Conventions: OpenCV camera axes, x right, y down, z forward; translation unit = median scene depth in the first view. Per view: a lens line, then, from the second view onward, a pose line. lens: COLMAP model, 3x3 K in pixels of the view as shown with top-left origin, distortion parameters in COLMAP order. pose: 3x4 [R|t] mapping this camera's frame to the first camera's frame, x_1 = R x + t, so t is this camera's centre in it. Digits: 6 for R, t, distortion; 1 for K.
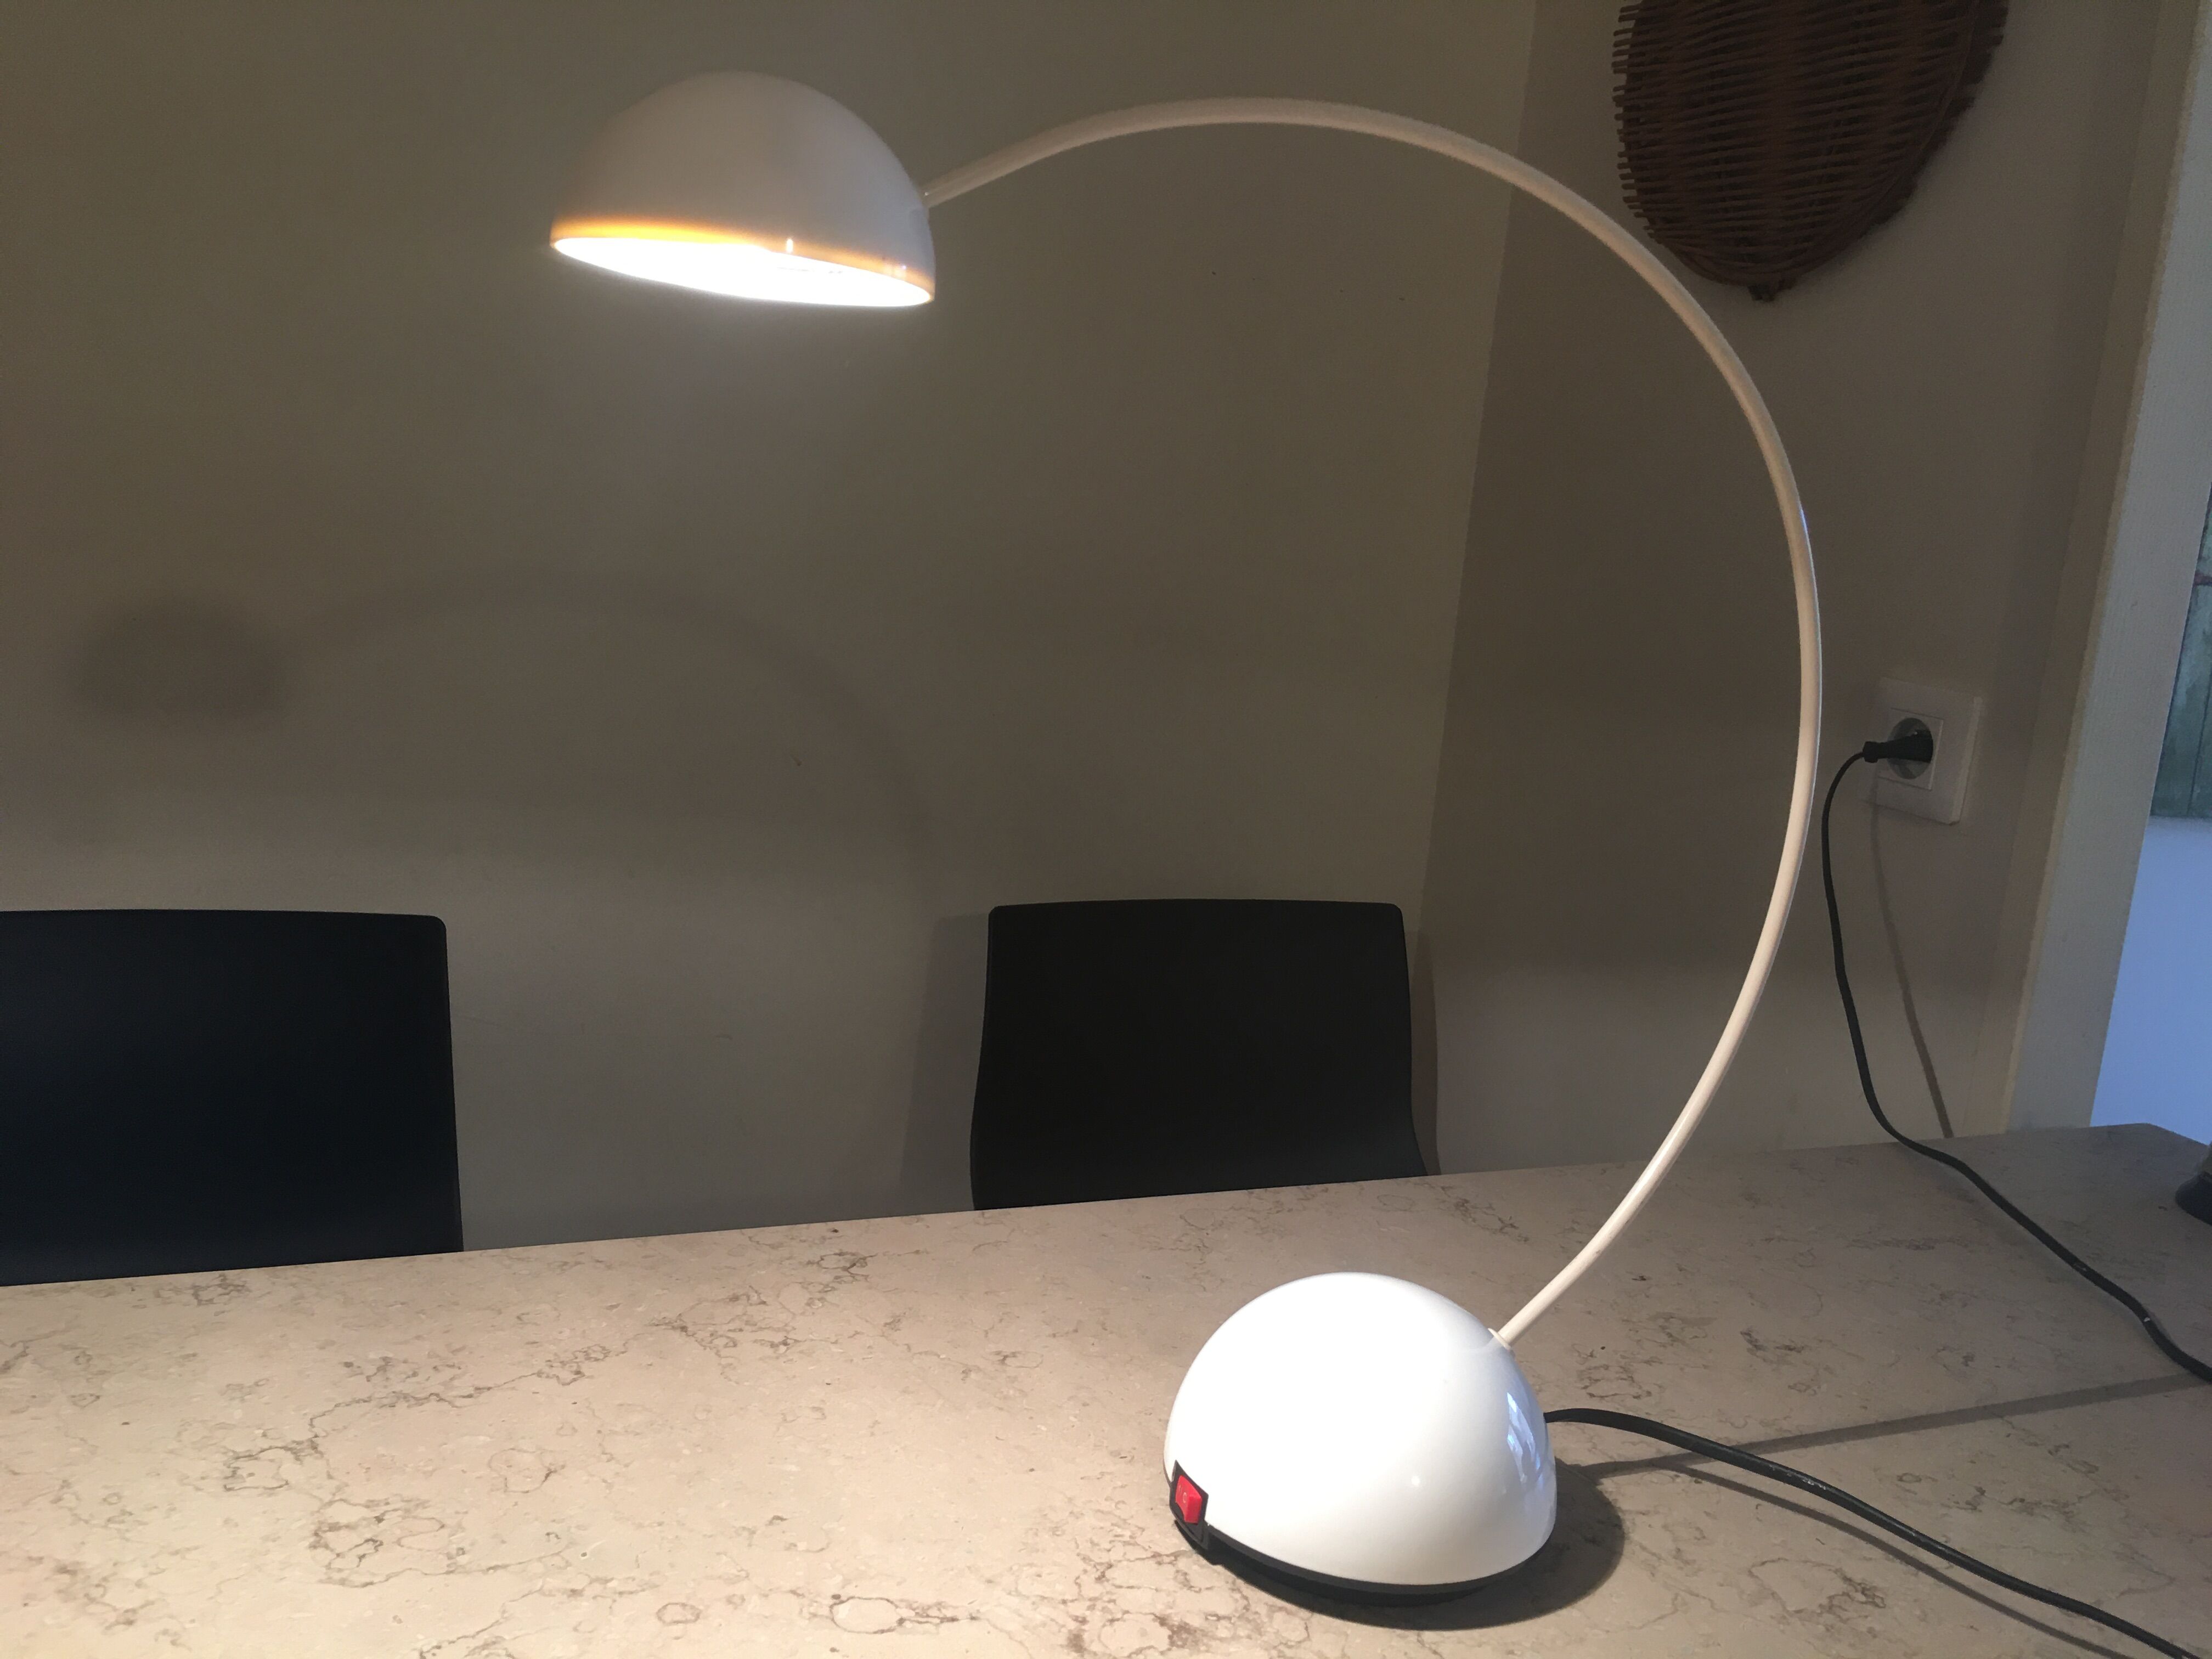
lens RADIAL K [[1859.9, 0, 1097.8], [0, 1859.9, 869.6], [0, 0, 1]] dist [0.088231, -0.149703]
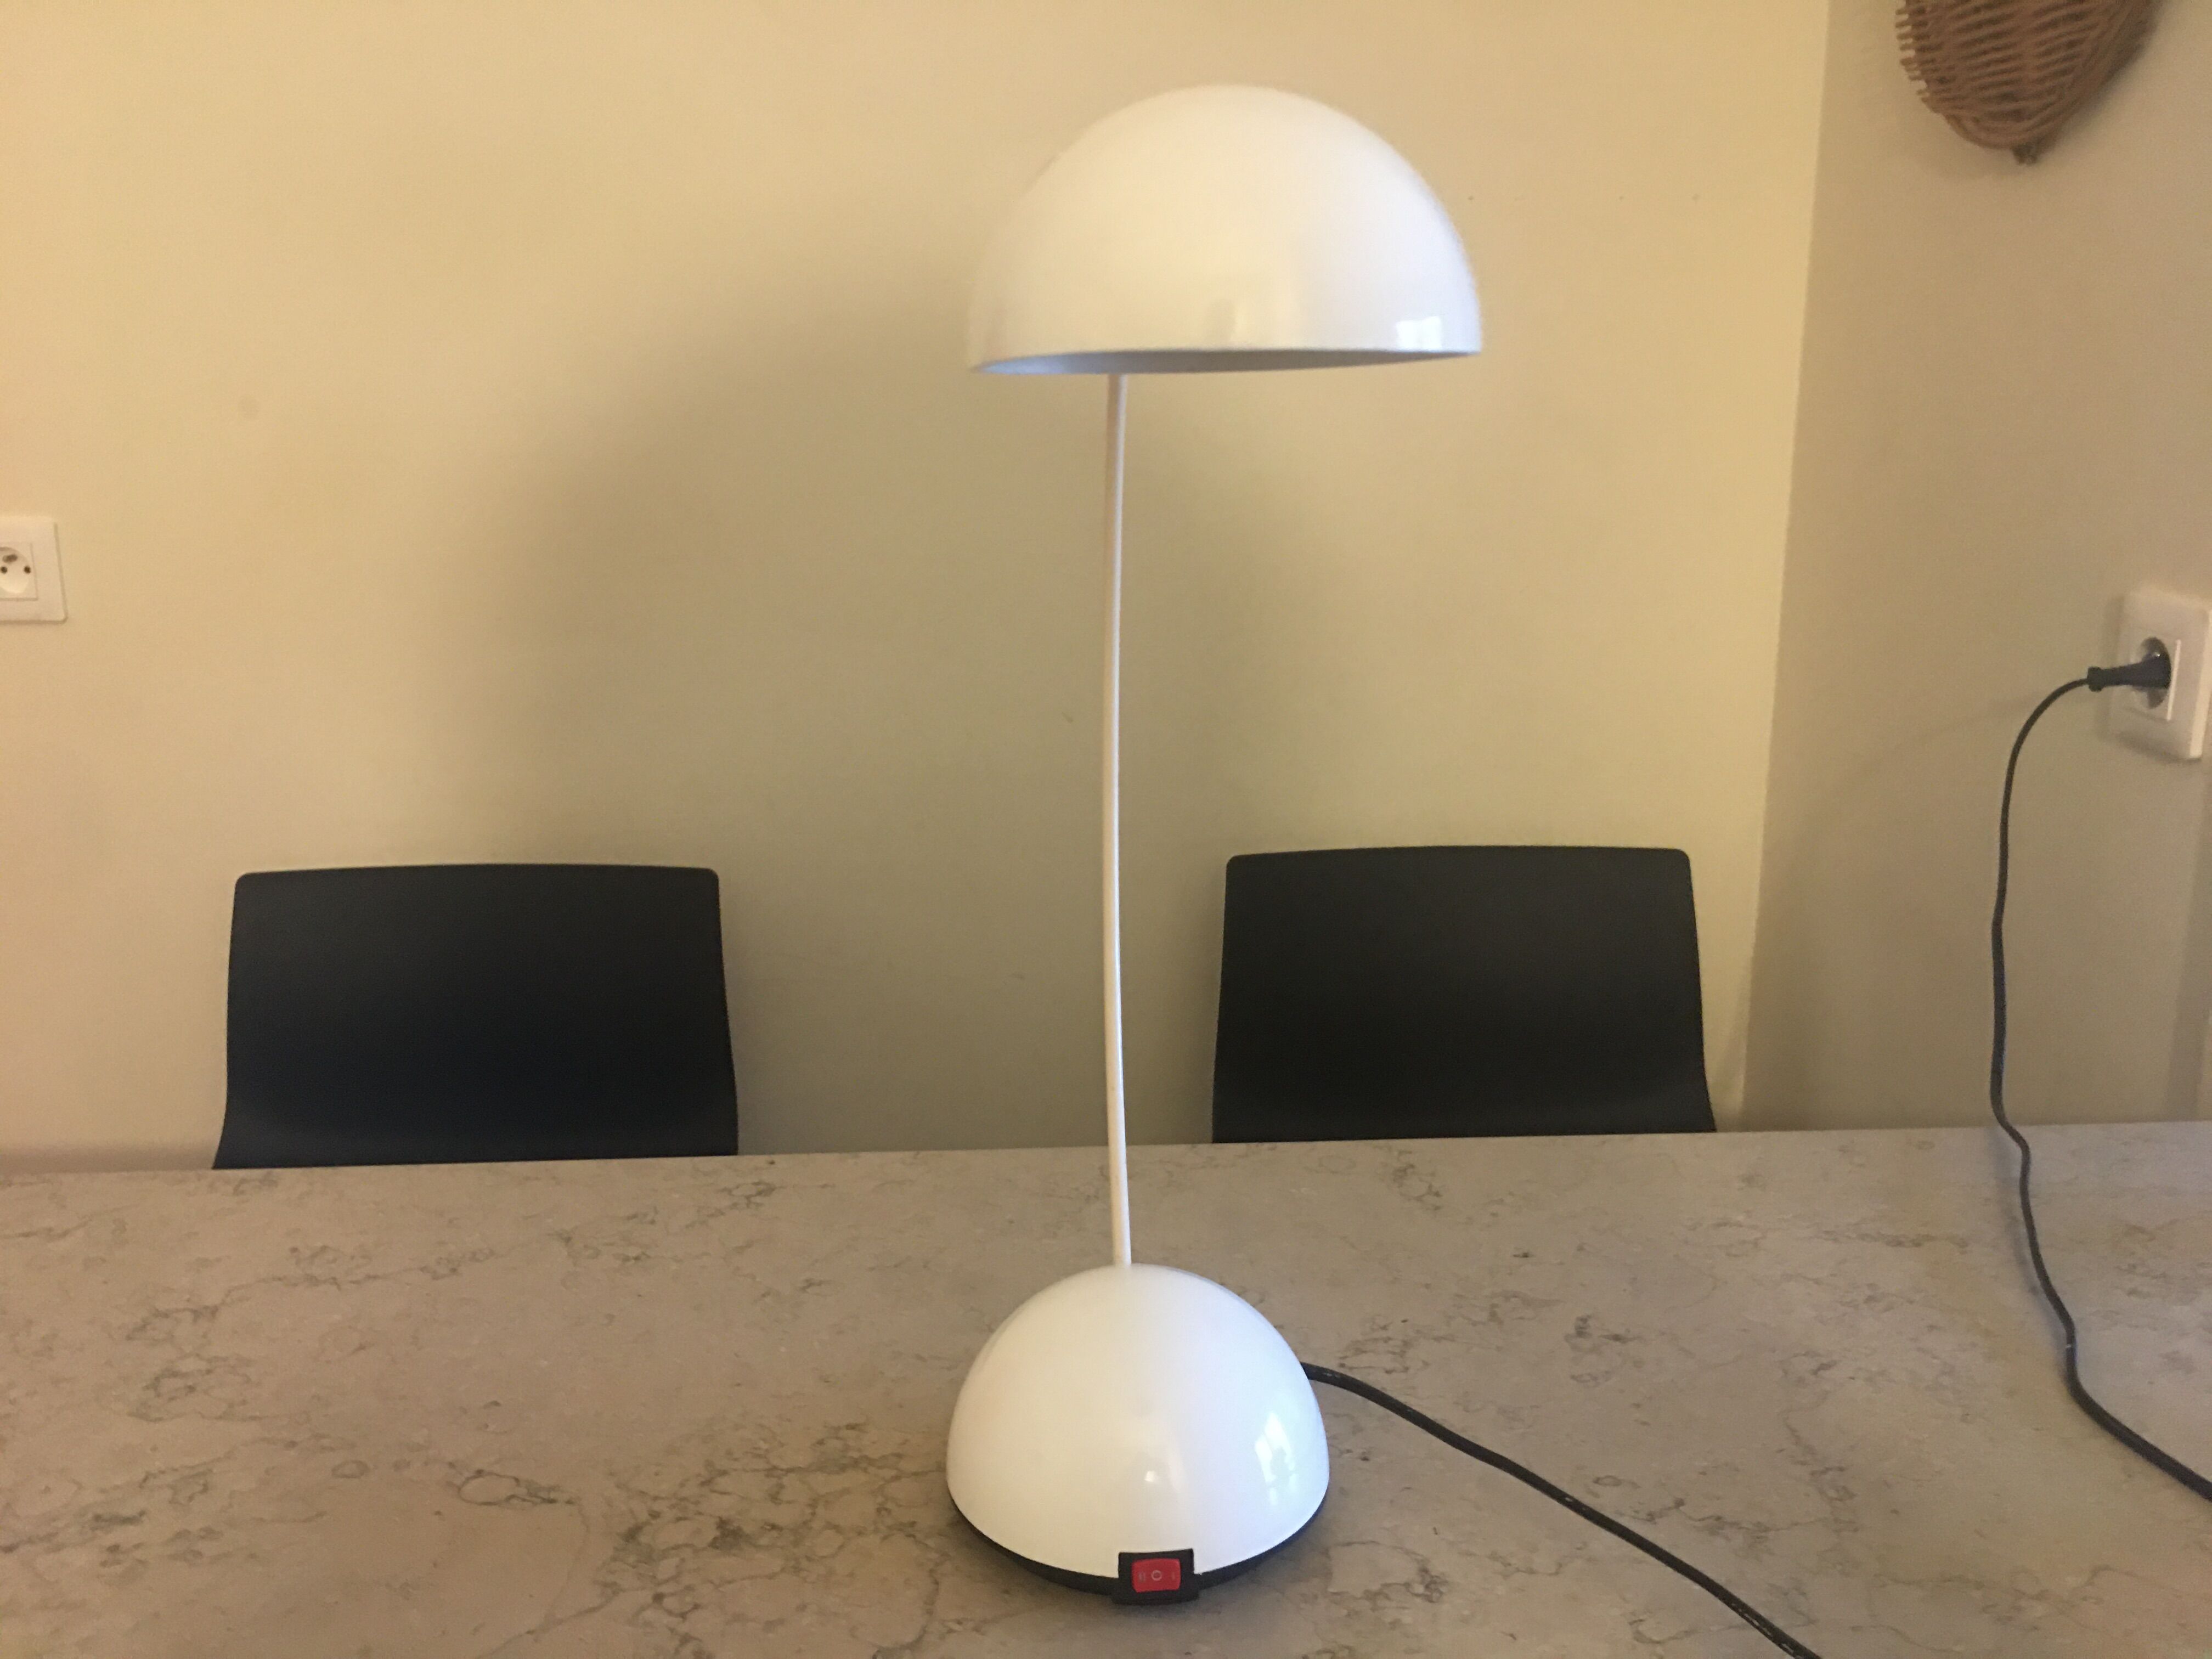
lens RADIAL K [[1863.1, 0, 1100.1], [0, 1863.1, 871.8], [0, 0, 1]] dist [0.080706, -0.140256]
pose [[0.938133, -0.000584, -0.346276, 0.493696], [0.013920, 0.999254, 0.036028, -0.020178], [0.345997, -0.038620, 0.937441, 0.033257]]
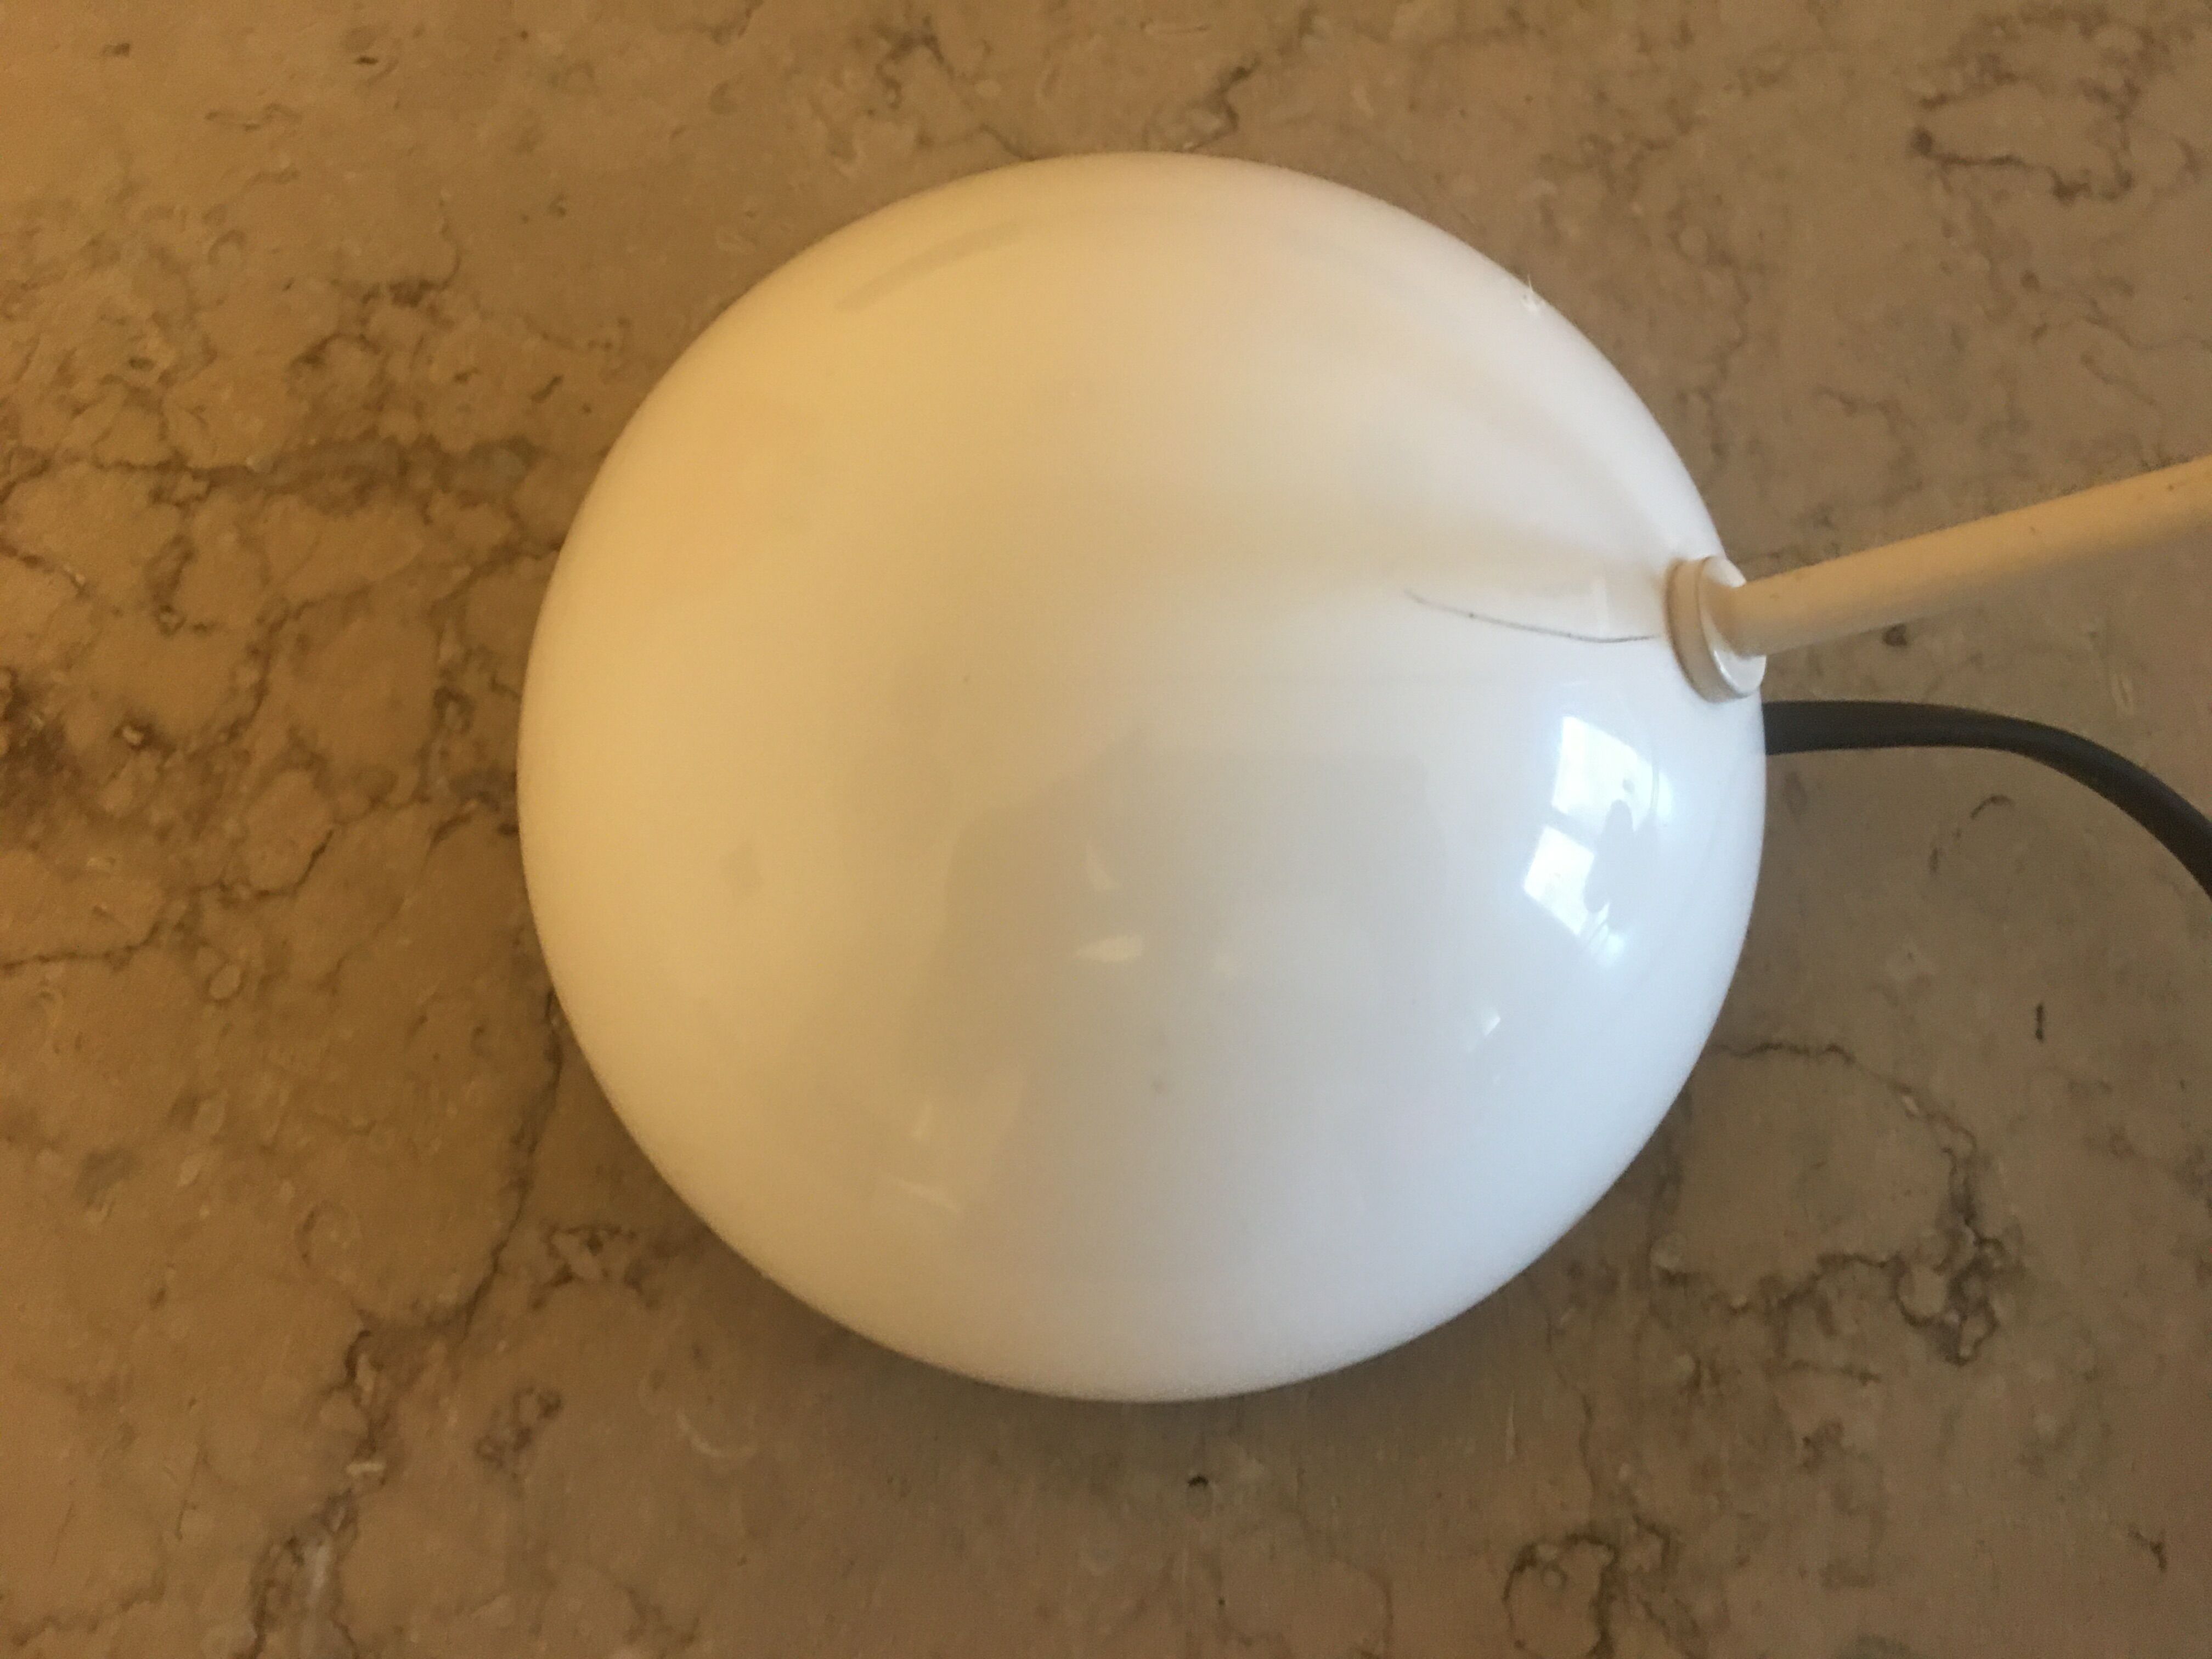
lens RADIAL K [[1863.1, 0, 1100.1], [0, 1863.1, 871.8], [0, 0, 1]] dist [0.080706, -0.140256]
pose [[0.876120, 0.423394, -0.230548, 0.270416], [0.024531, 0.438450, 0.898421, 0.044997], [0.481469, -0.792779, 0.373749, 0.726411]]
